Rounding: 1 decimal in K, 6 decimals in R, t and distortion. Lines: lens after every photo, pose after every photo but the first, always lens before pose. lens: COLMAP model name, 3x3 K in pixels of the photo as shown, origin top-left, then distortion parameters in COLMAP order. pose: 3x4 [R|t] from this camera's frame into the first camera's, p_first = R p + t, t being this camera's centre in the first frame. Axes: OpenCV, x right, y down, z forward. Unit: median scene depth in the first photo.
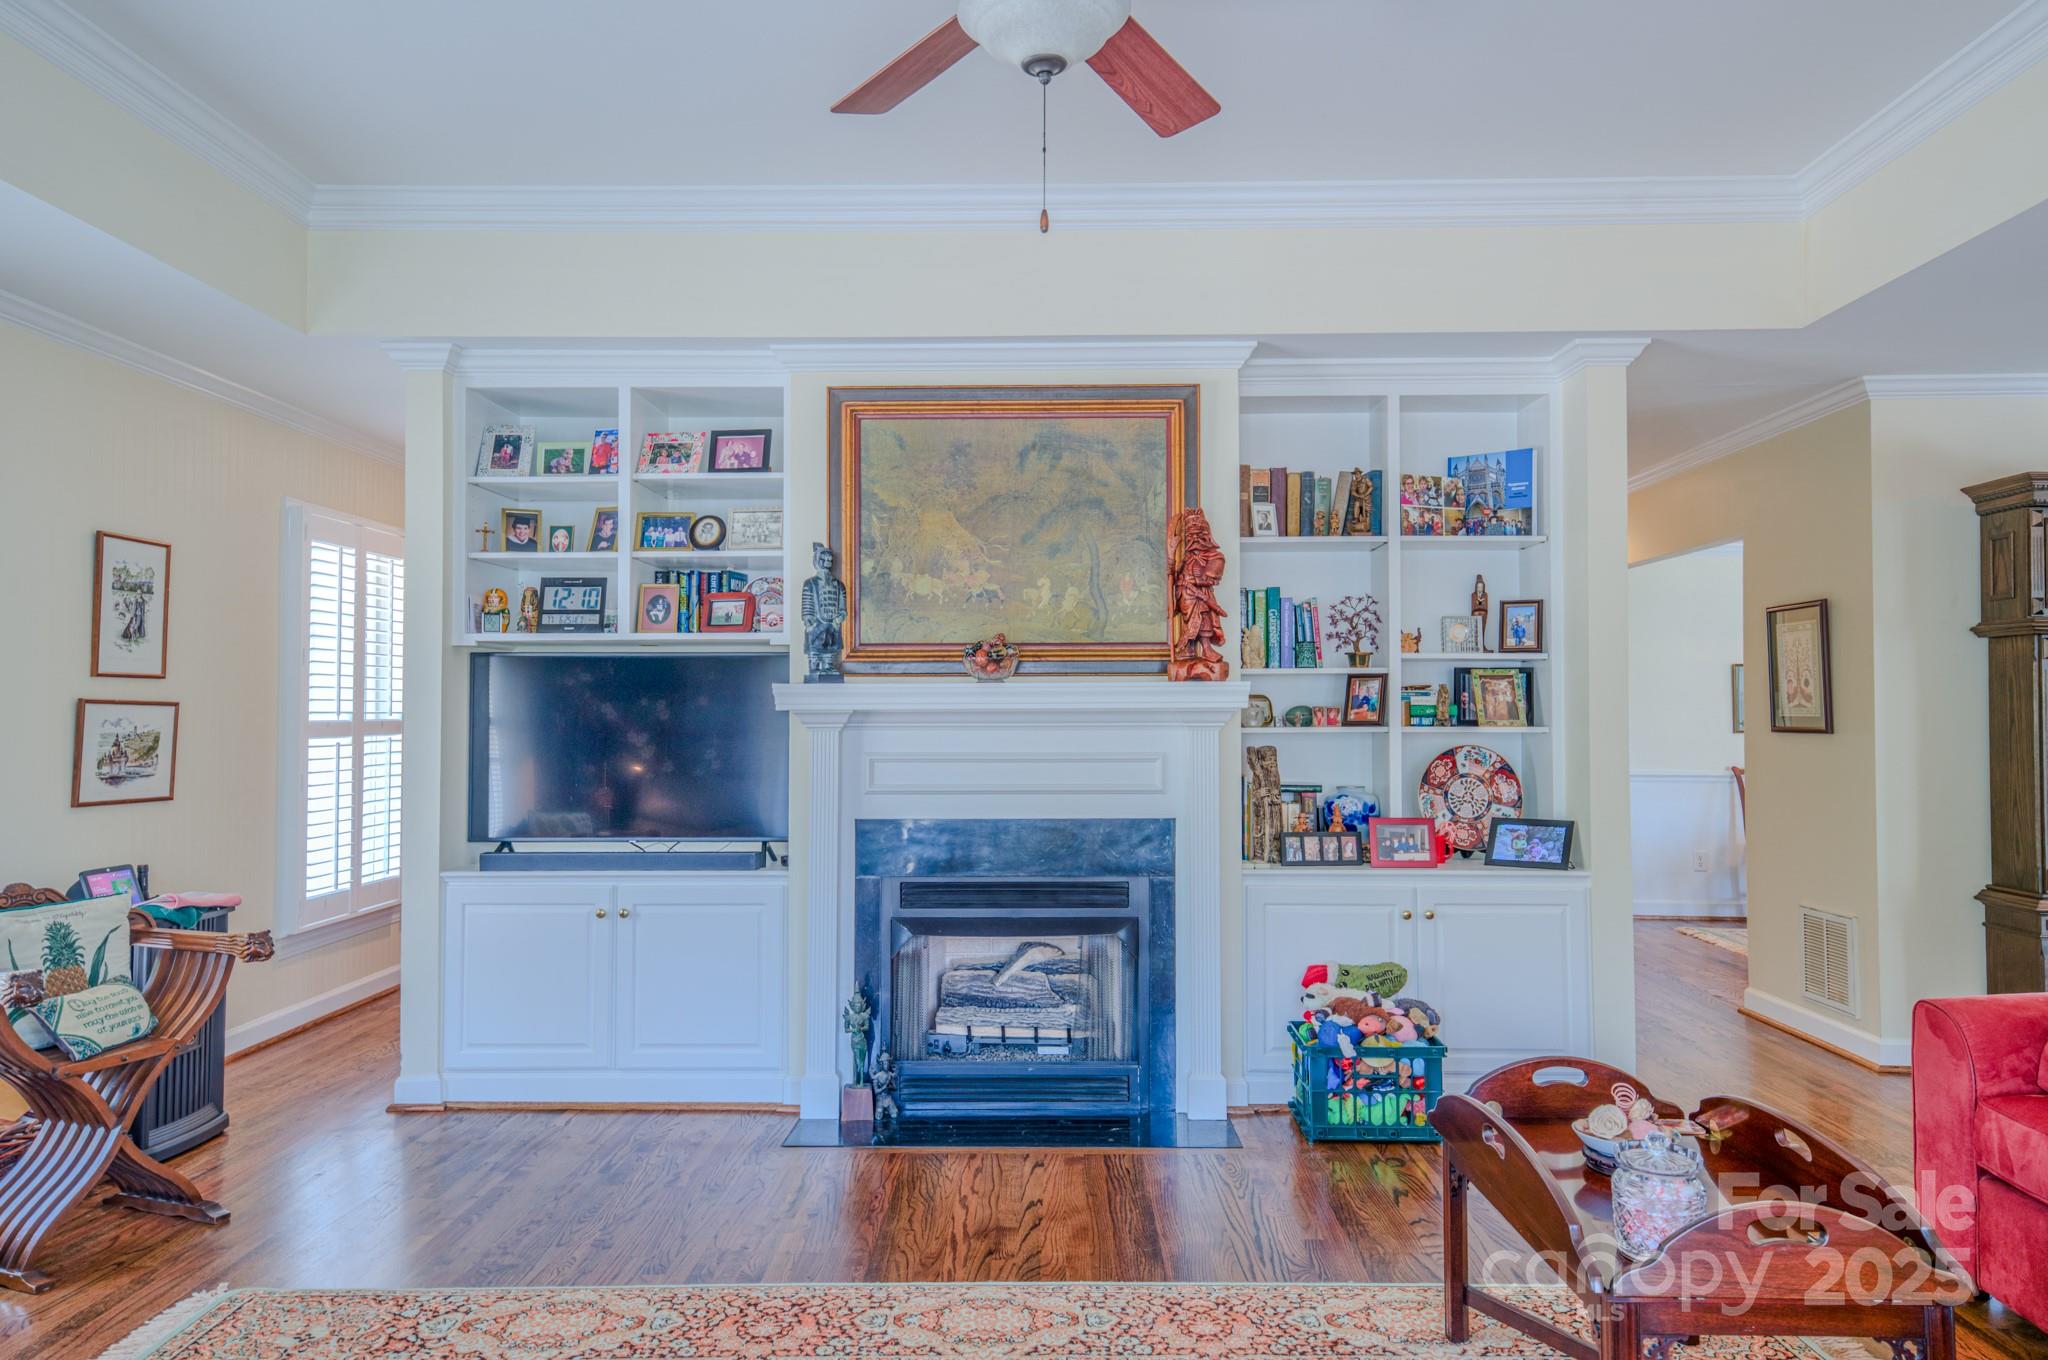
lens RADIAL K [[1372.0, 0, 1025.6], [0, 1372.0, 678.7], [0, 0, 1]] dist [0.002726, 0.000301]
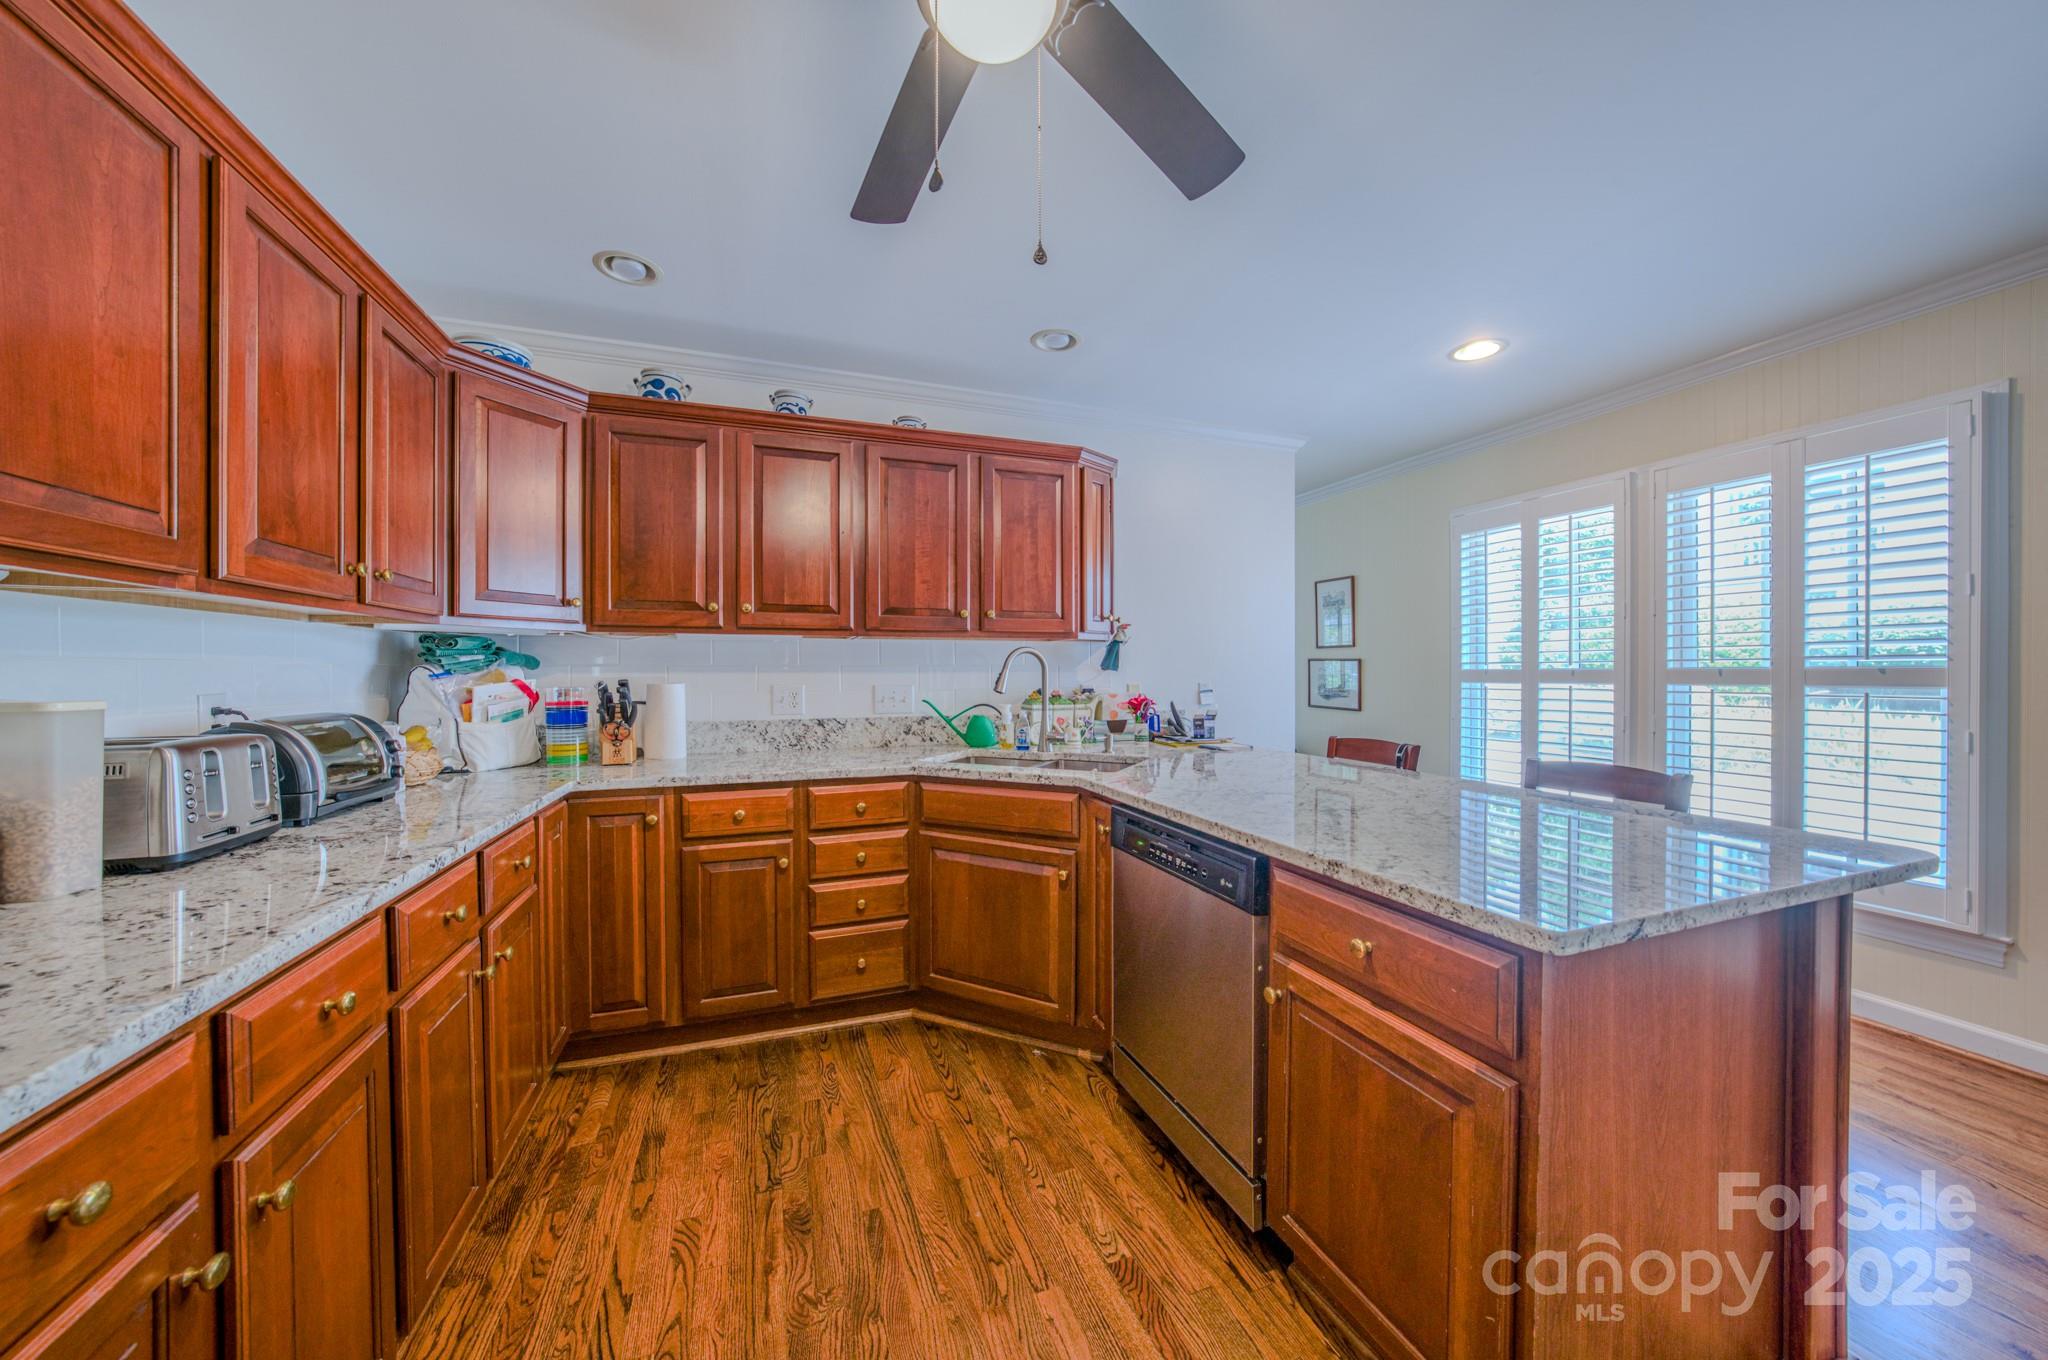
lens RADIAL K [[700.4, 0, 1020.8], [0, 700.4, 675.7], [0, 0, 1]] dist [0.000162, 0.000009]
pose [[-0.931378, 0.012091, -0.363854, 0.130791], [0.018785, 0.999713, -0.014864, 0.038371], [0.363569, -0.020679, -0.931338, 1.426565]]
